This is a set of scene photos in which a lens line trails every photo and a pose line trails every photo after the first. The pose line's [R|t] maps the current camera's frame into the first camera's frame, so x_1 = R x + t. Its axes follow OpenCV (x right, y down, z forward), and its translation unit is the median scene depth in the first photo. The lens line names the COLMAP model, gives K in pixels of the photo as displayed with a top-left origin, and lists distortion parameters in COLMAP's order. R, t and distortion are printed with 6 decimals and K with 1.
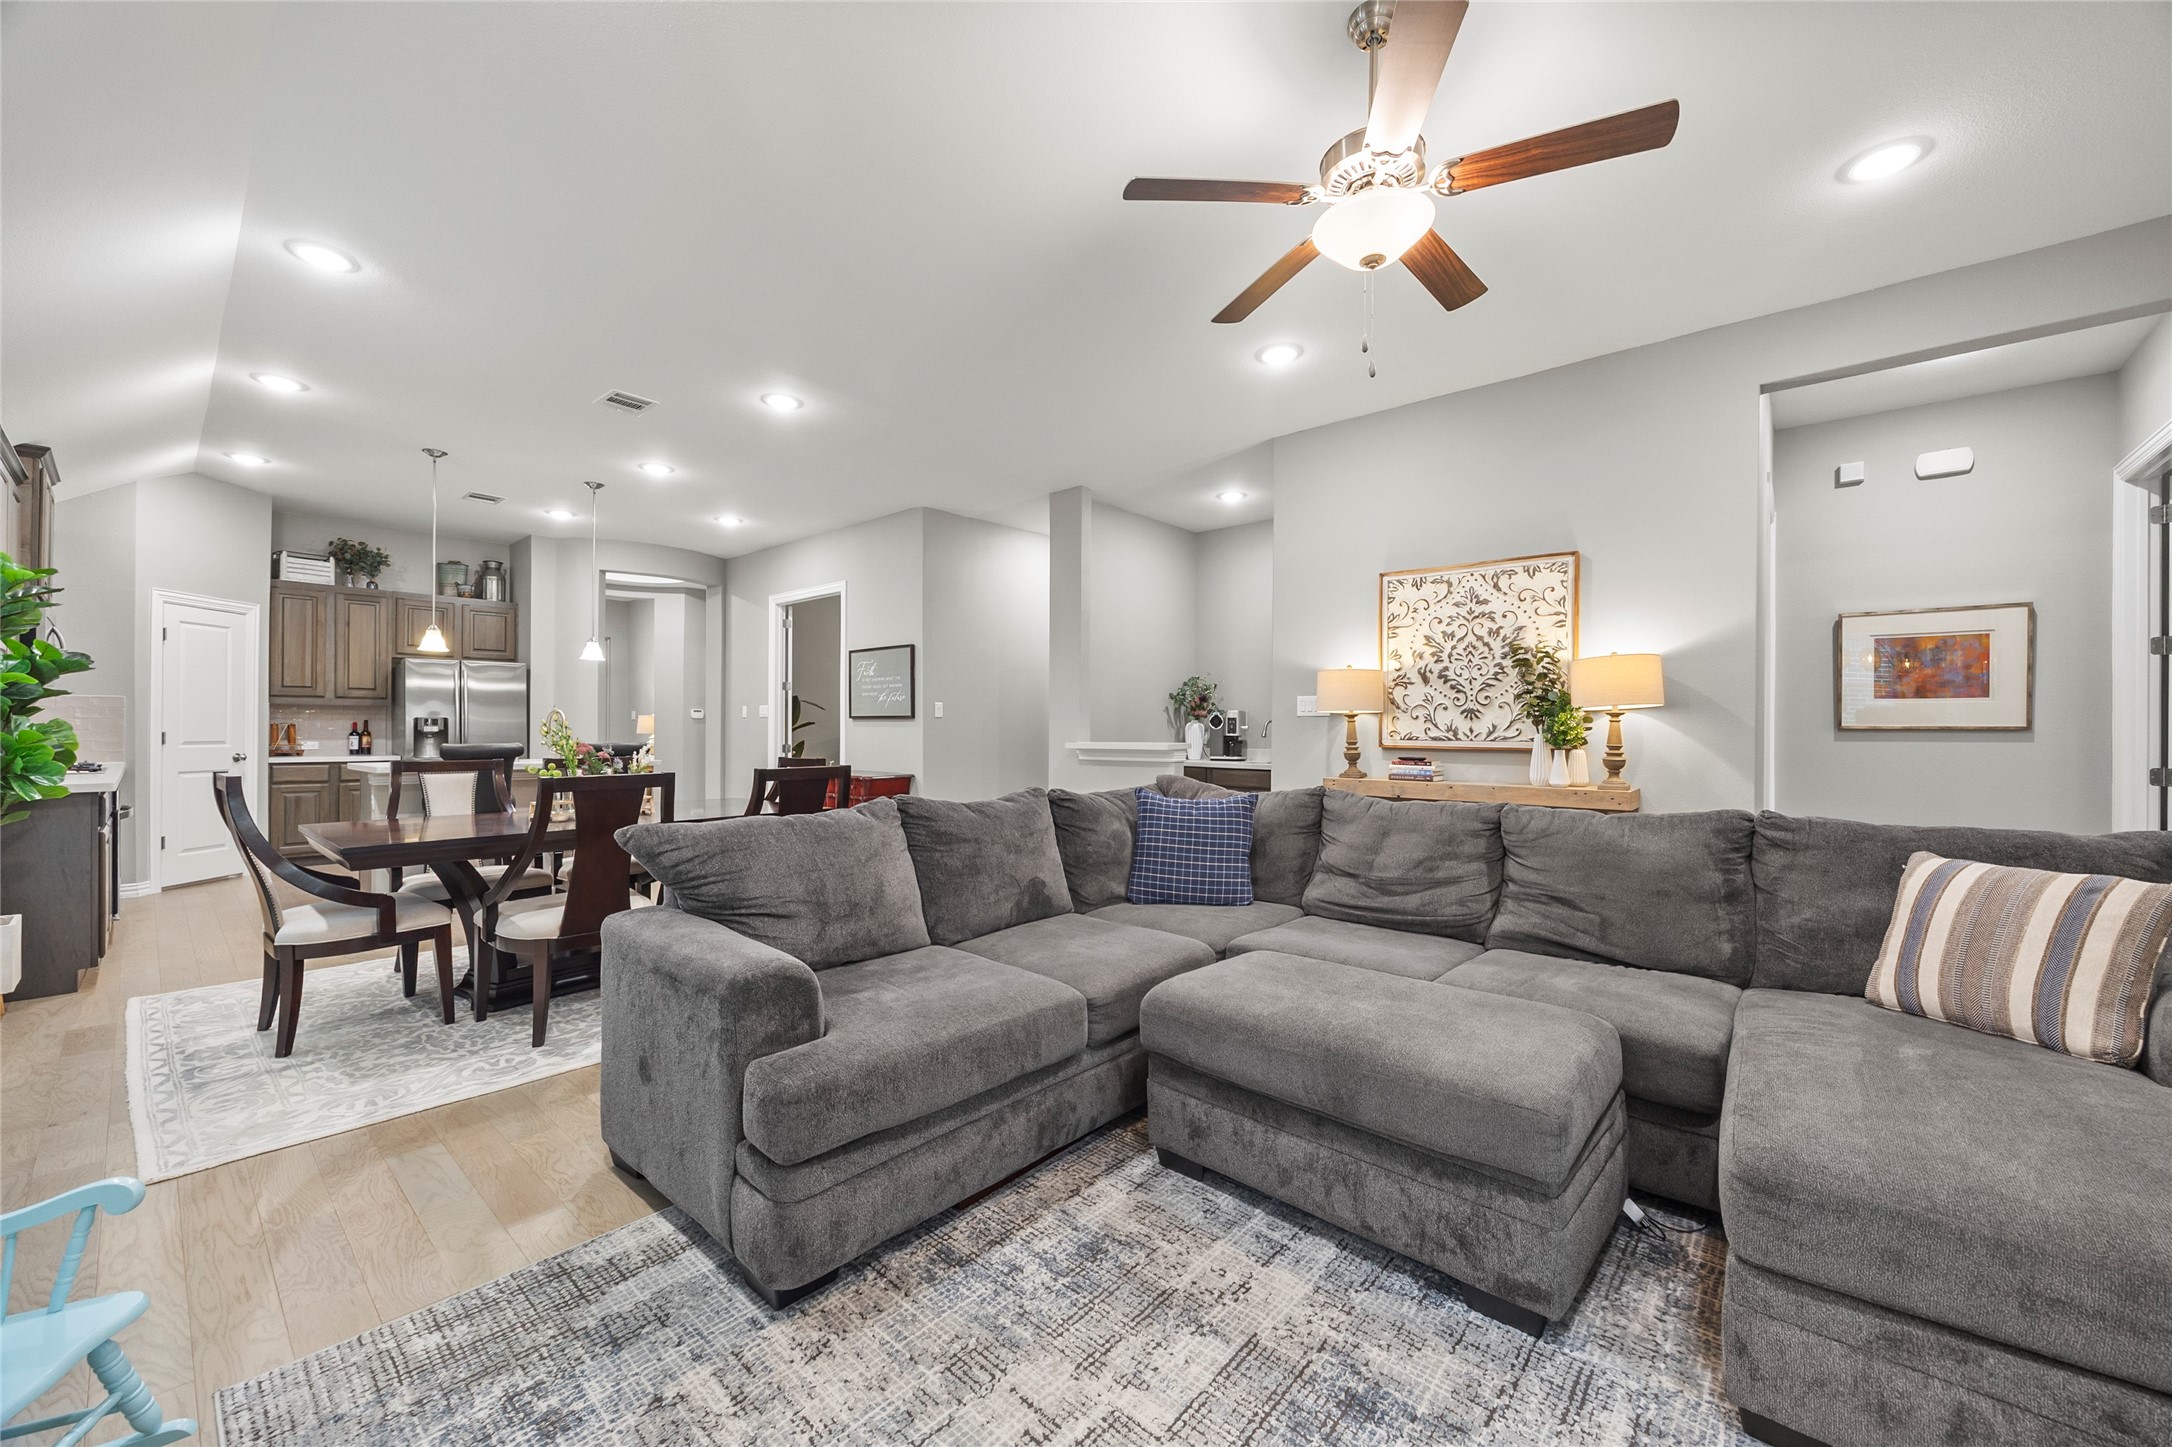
lens RADIAL K [[855.3, 0, 1078.2], [0, 855.3, 734.1], [0, 0, 1]] dist [-0.002241, -0.000243]
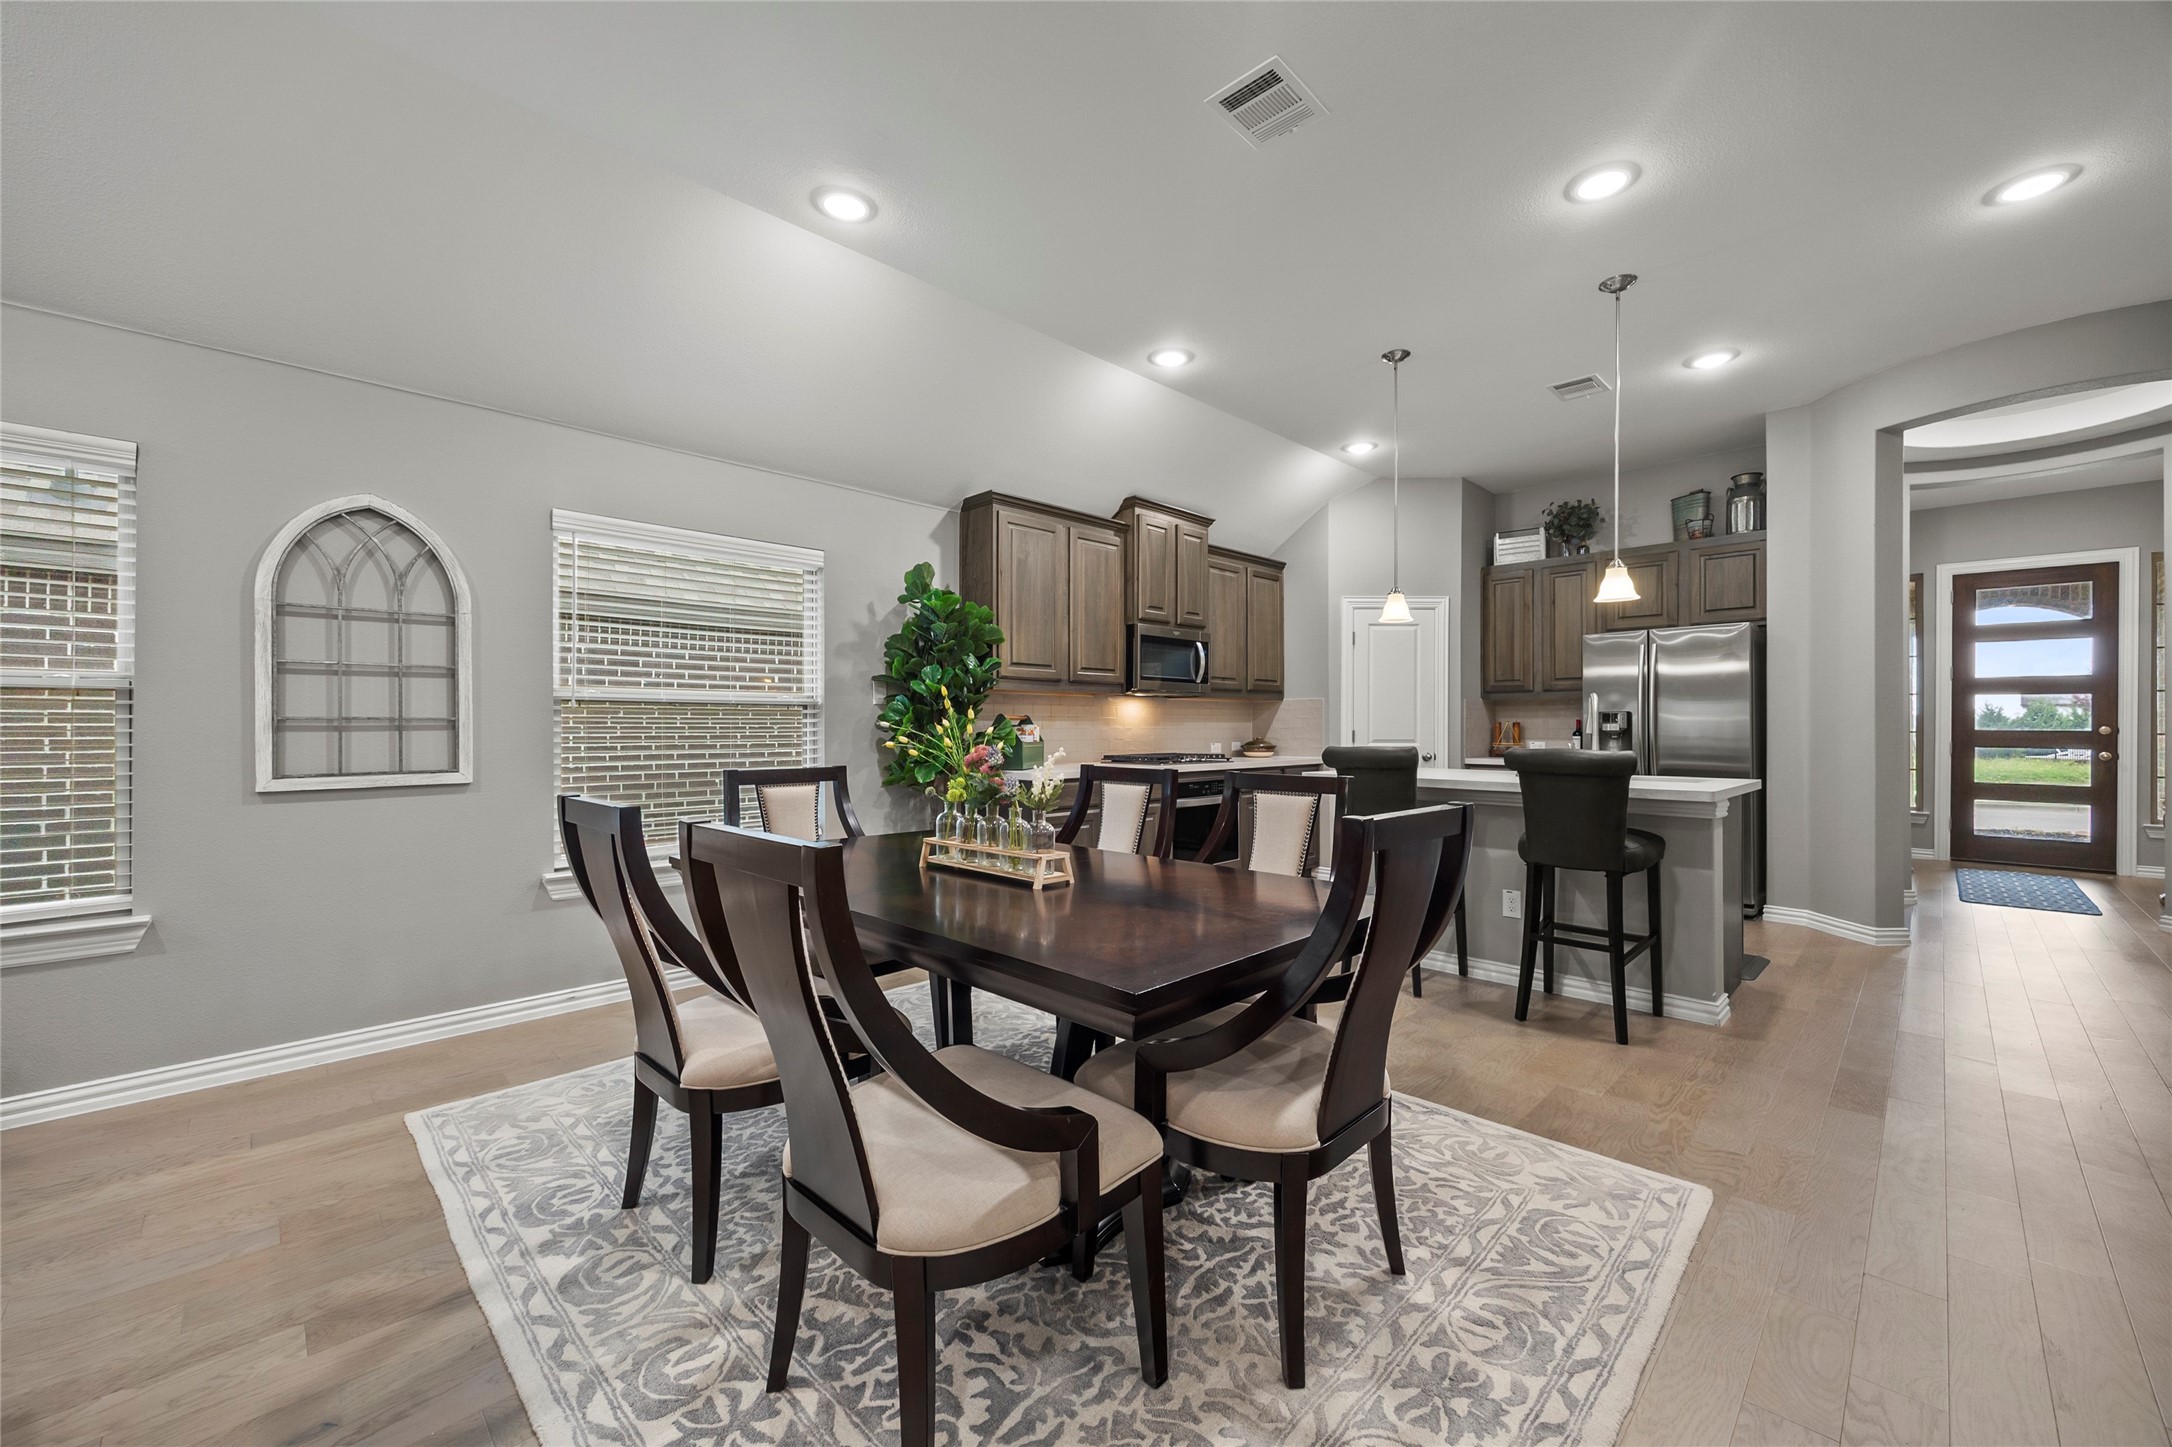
lens RADIAL K [[855.3, 0, 1084.3], [0, 855.3, 729.1], [0, 0, 1]] dist [-0.002241, -0.000243]
pose [[-0.057778, 0.000127, -0.998329, 0.002240], [-0.008165, 0.999966, 0.000600, -0.003493], [0.998296, 0.008186, -0.057775, 0.821419]]
